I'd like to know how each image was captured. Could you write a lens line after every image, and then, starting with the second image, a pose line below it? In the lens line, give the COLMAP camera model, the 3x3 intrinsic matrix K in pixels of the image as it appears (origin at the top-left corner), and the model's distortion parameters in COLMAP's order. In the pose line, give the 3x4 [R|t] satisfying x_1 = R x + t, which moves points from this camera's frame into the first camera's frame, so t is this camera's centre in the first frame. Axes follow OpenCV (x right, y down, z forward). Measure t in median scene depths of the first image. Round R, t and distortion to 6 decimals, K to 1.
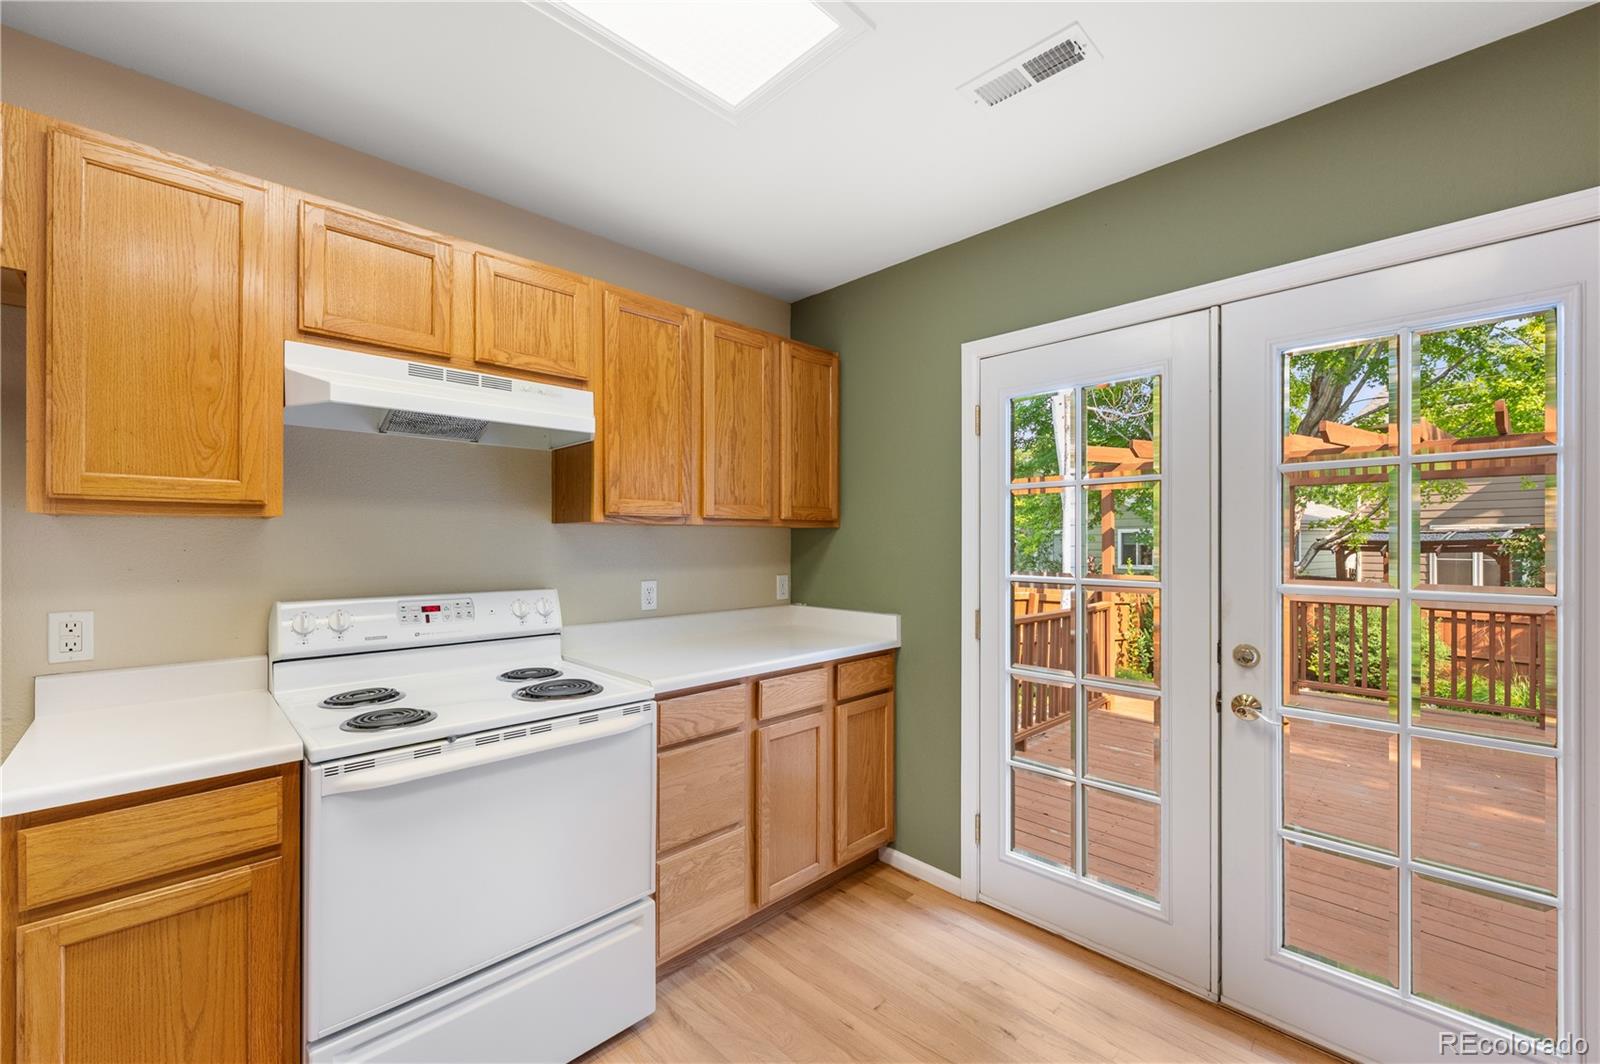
lens RADIAL K [[643.1, 0, 802.7], [0, 643.1, 540.4], [0, 0, 1]] dist [-0.000940, -0.000139]
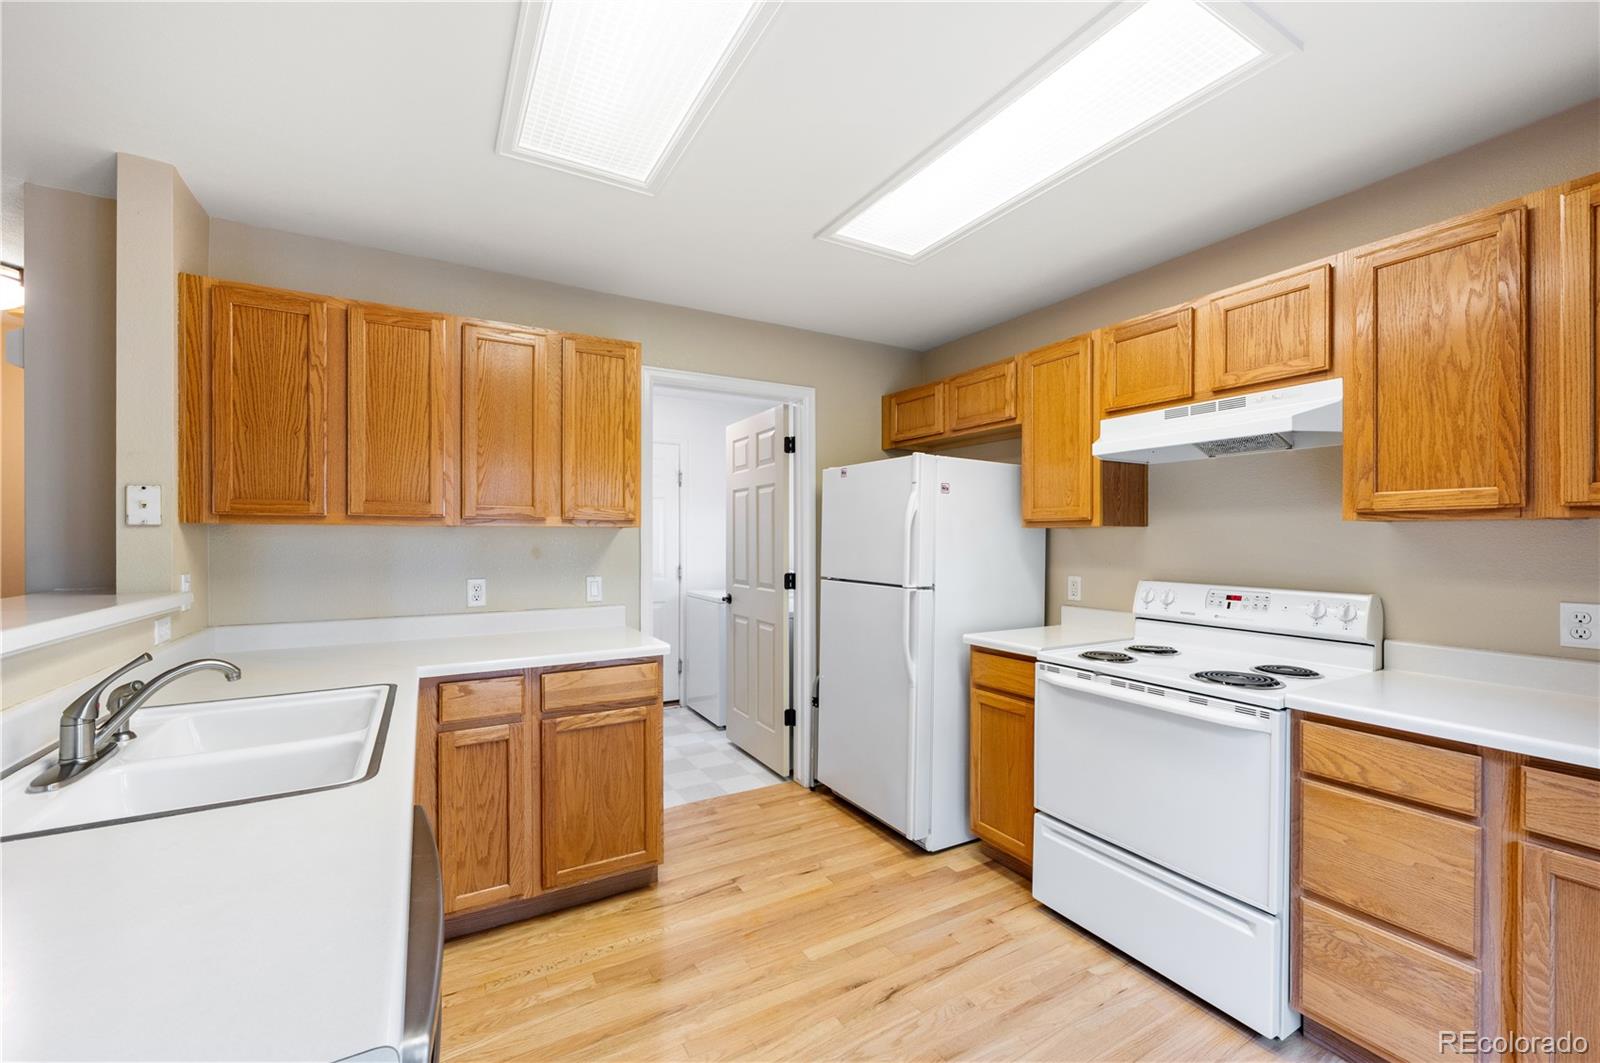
lens RADIAL K [[643.1, 0, 795.2], [0, 643.1, 540.6], [0, 0, 1]] dist [-0.000940, -0.000139]
pose [[-0.260896, 0.000816, -0.965366, 0.744259], [-0.002346, 0.999996, 0.001479, -0.000309], [0.965364, 0.002651, -0.260894, 0.490821]]
